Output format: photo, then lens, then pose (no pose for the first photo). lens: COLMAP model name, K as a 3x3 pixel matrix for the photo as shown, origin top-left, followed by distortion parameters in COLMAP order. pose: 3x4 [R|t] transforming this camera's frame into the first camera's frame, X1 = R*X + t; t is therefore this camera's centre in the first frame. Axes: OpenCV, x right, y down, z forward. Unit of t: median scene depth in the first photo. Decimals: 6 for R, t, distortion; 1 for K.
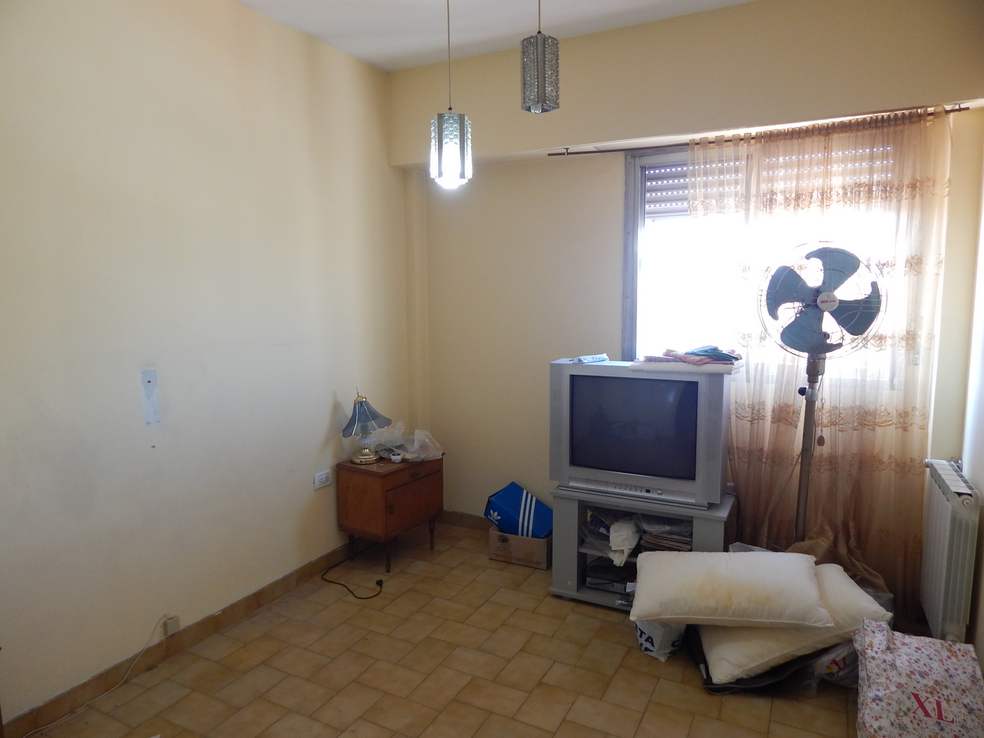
lens RADIAL K [[639.3, 0, 492.0], [0, 639.3, 369.0], [0, 0, 1]] dist [-0.008208, -0.005322]
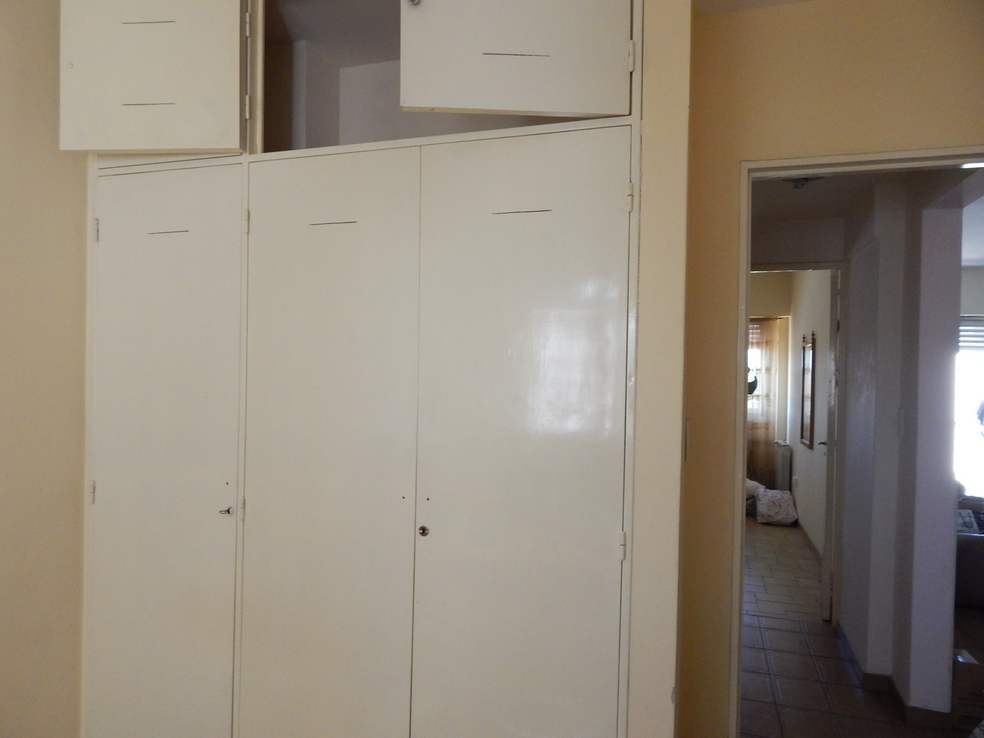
lens RADIAL K [[639.3, 0, 492.0], [0, 639.3, 369.0], [0, 0, 1]] dist [-0.008208, -0.005322]
pose [[0.986736, 0.023302, 0.160651, -0.981418], [-0.005669, 0.993986, -0.109358, 0.145414], [-0.162233, 0.106997, 0.980934, -1.551267]]
